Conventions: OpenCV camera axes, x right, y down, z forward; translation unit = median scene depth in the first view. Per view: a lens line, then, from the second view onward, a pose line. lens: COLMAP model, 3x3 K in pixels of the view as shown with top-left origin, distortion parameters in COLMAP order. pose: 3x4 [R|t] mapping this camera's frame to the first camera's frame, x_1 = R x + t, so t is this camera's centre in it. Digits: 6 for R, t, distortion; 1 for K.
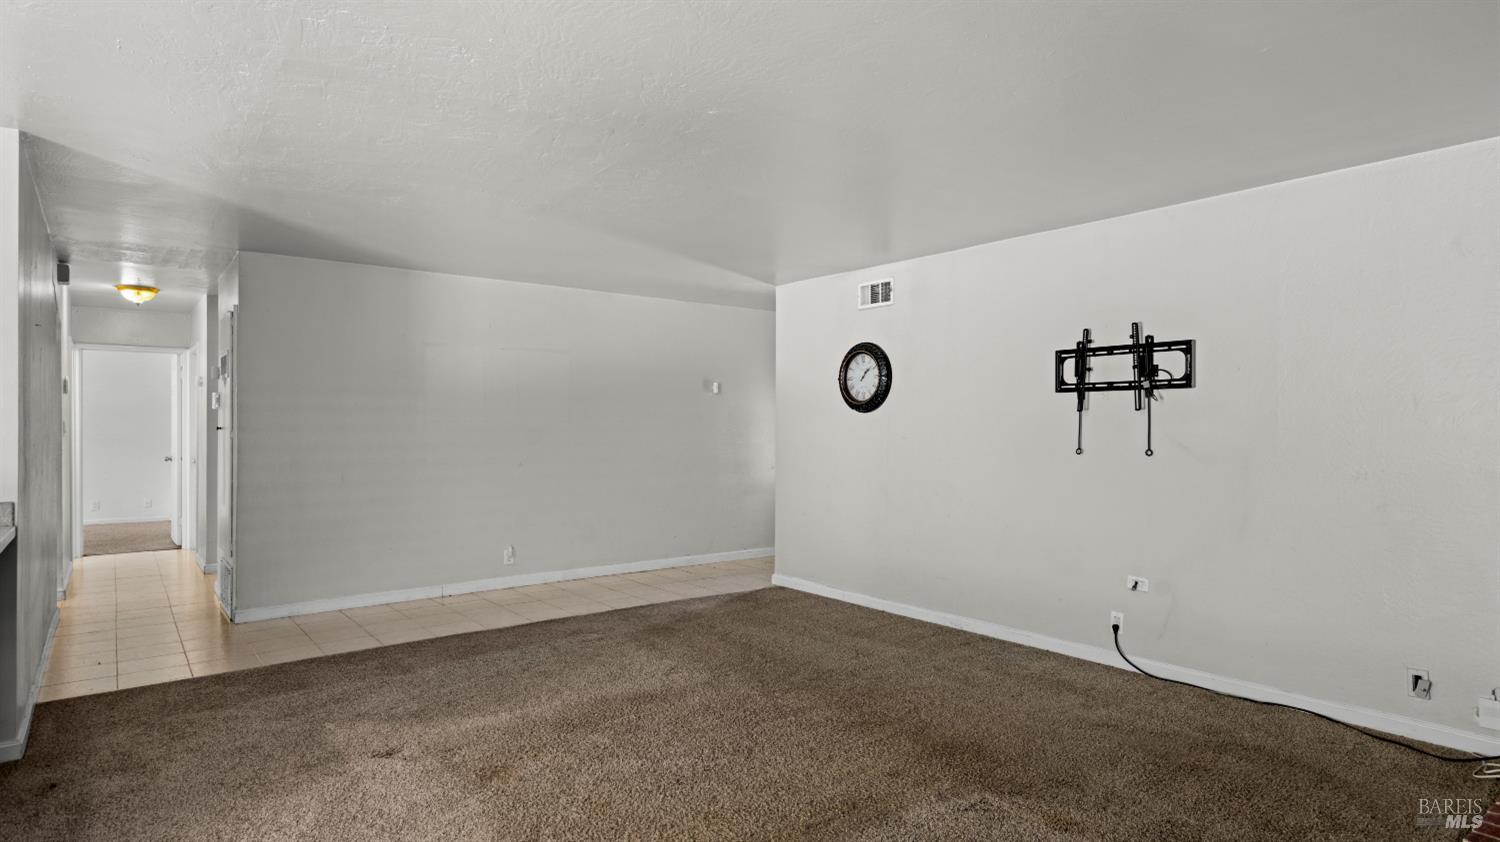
lens RADIAL K [[800.4, 0, 750.0], [0, 800.4, 421.0], [0, 0, 1]] dist [-0.049341, 0.034561]
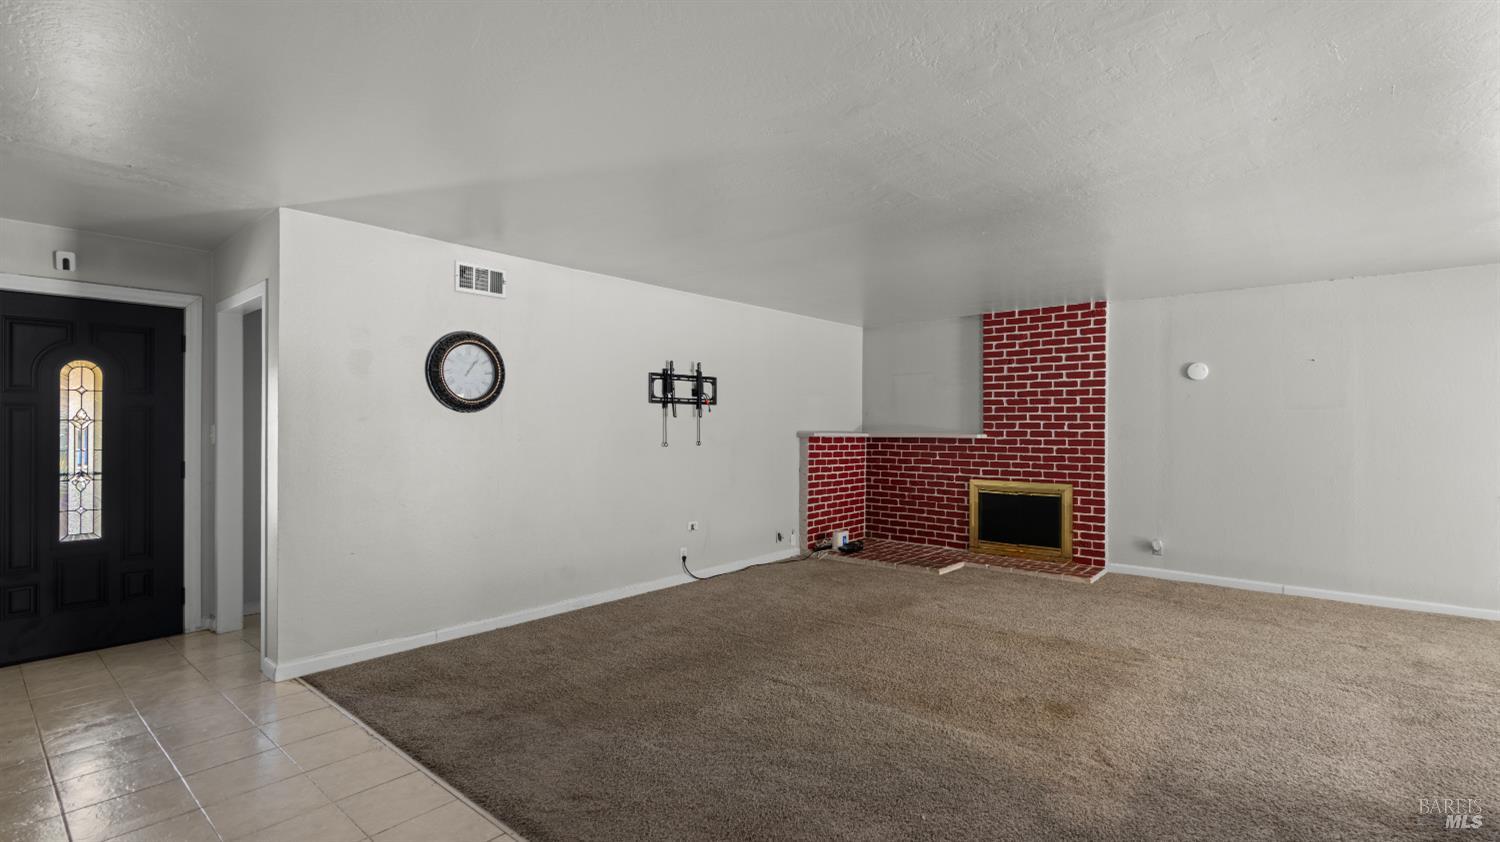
lens RADIAL K [[682.9, 0, 735.2], [0, 682.9, 425.4], [0, 0, 1]] dist [-0.024332, -0.000283]
pose [[-0.189129, 0.000117, 0.981952, -0.842015], [-0.006456, 0.999978, -0.001363, 0.004090], [-0.981931, -0.006597, -0.189124, 1.130008]]
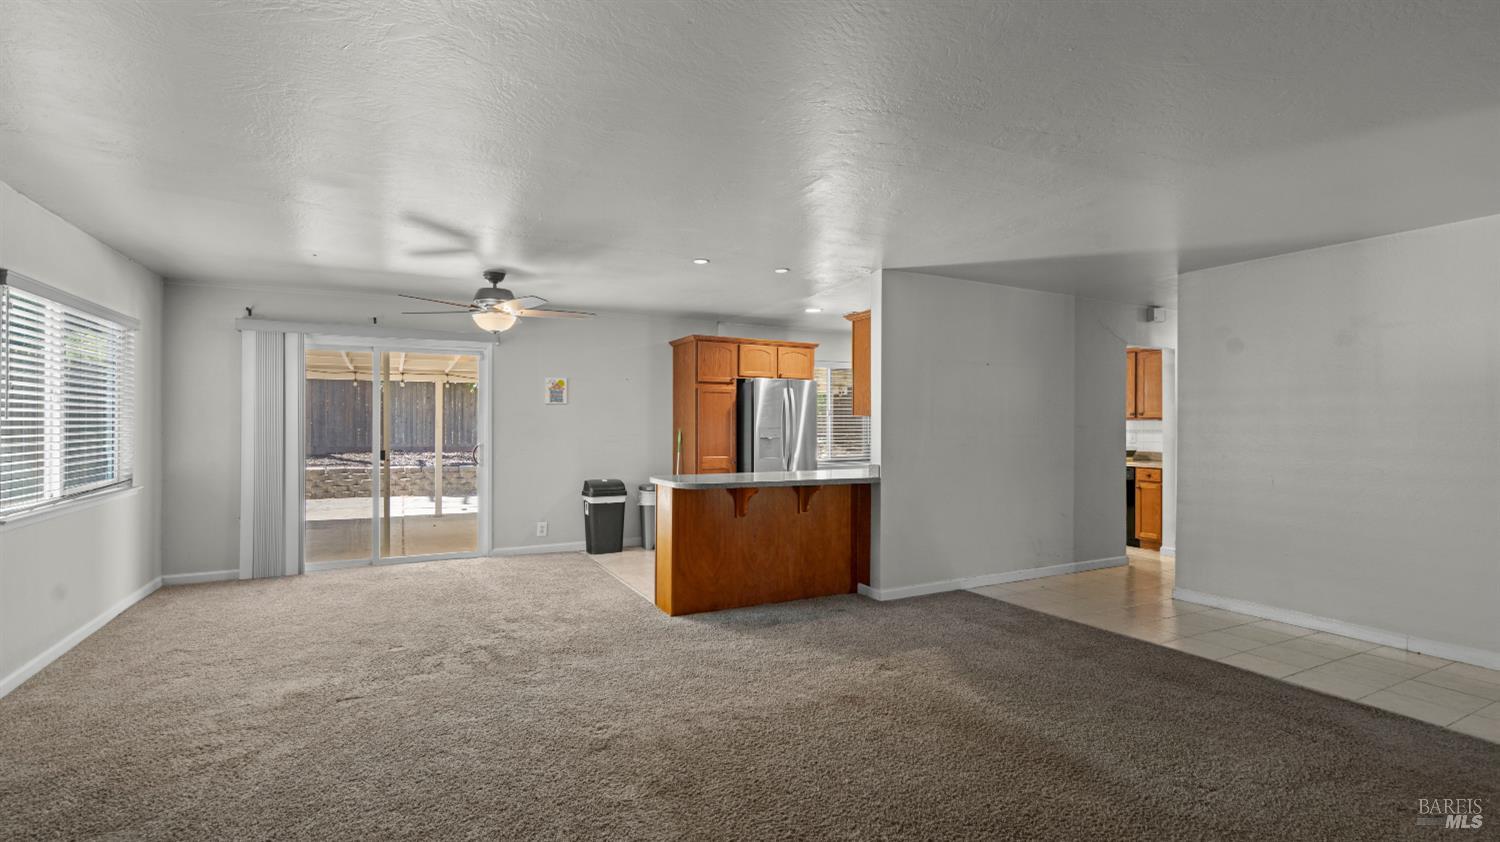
lens RADIAL K [[679.7, 0, 750.0], [0, 679.7, 421.0], [0, 0, 1]] dist [-0.002408, -0.000173]
pose [[-0.173377, -0.001570, -0.984854, 0.504830], [0.002140, 0.999996, -0.001971, 0.002567], [0.984853, -0.002449, -0.173373, 0.683140]]
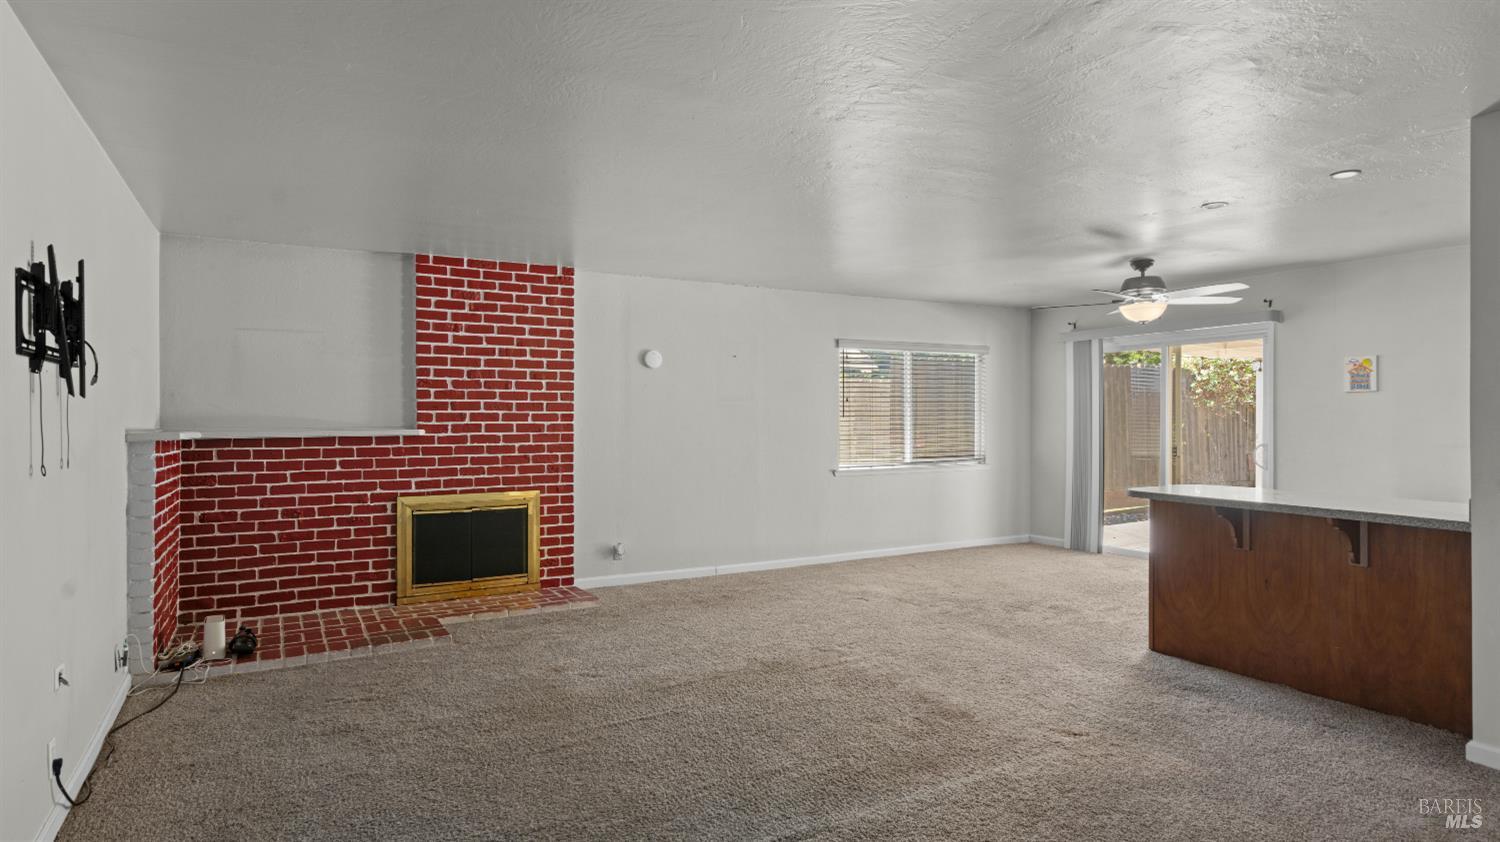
lens RADIAL K [[851.4, 0, 750.0], [0, 851.4, 421.0], [0, 0, 1]] dist [0.000792, -0.000702]
pose [[-0.990472, 0.001500, 0.137707, -0.134278], [0.001541, 0.999999, 0.000186, 0.005611], [-0.137707, 0.000397, -0.990473, 1.523159]]
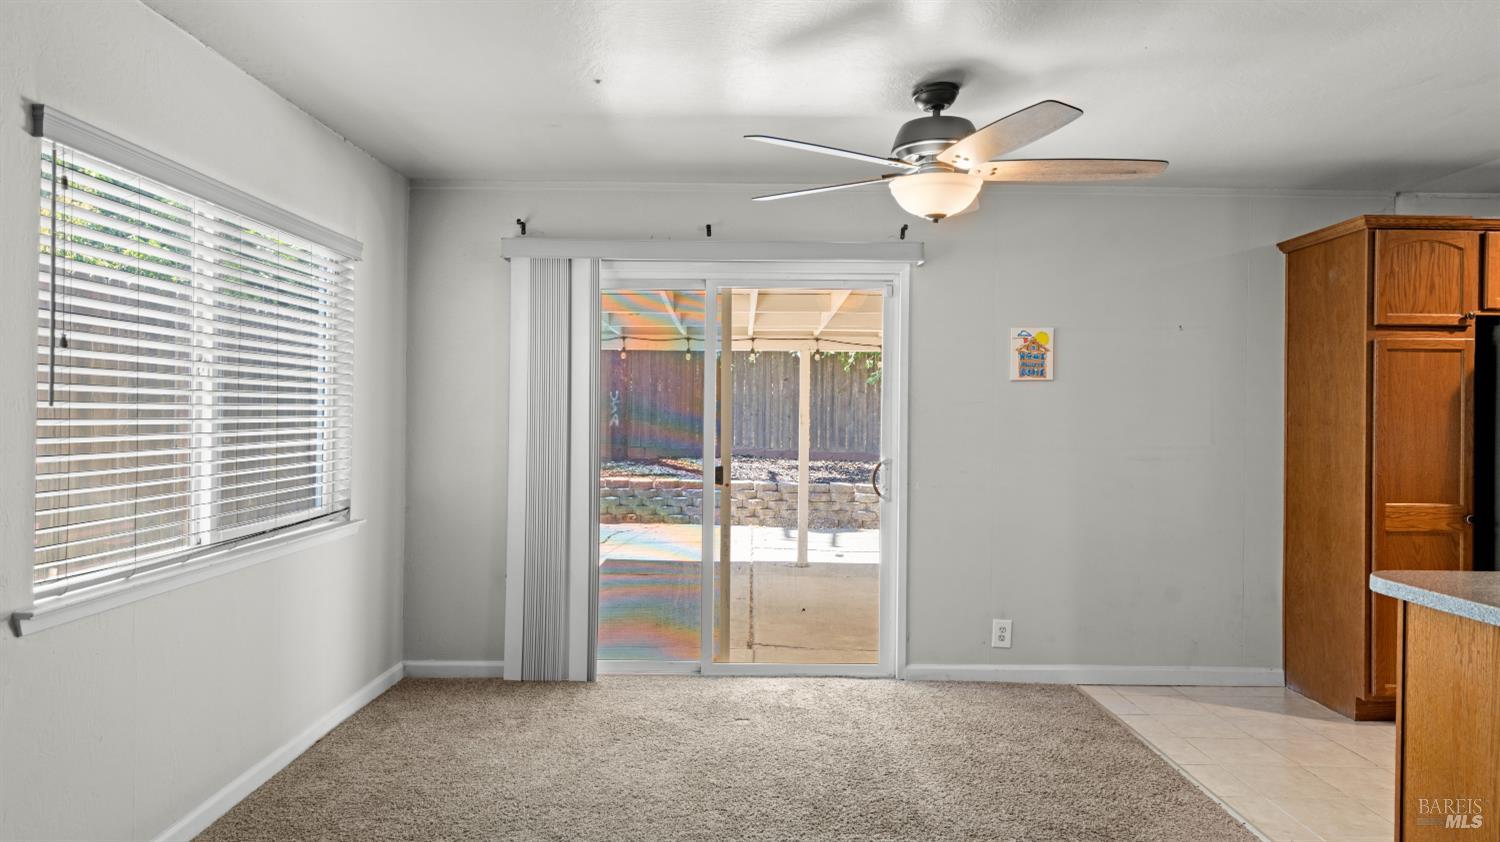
lens RADIAL K [[949.3, 0, 745.4], [0, 949.3, 415.2], [0, 0, 1]] dist [-0.000074, 0.001434]
pose [[-0.608709, -0.003931, -0.793384, 0.096863], [-0.006228, 0.999981, -0.000176, 0.000046], [0.793369, 0.004834, -0.608721, 0.375369]]
